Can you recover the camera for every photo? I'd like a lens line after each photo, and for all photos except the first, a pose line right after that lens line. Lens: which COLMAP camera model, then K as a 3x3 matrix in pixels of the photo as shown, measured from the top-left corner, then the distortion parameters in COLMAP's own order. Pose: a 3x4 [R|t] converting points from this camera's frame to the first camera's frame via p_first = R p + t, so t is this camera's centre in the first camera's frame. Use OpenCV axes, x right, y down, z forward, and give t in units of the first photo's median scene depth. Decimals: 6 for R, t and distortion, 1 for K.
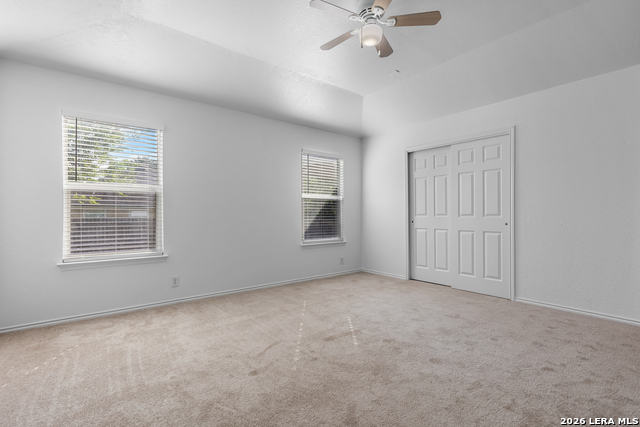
lens RADIAL K [[305.3, 0, 322.5], [0, 305.3, 212.1], [0, 0, 1]] dist [0.005895, 0.000435]
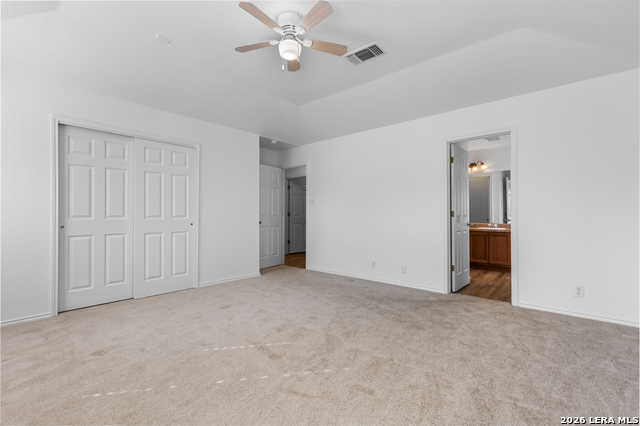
lens RADIAL K [[293.6, 0, 321.9], [0, 293.6, 213.8], [0, 0, 1]] dist [0.003762, 0.000120]
pose [[-0.191215, 0.007241, 0.981522, -0.462256], [-0.005643, 0.999948, -0.008476, 0.004119], [-0.981532, -0.007159, -0.191164, 0.567855]]
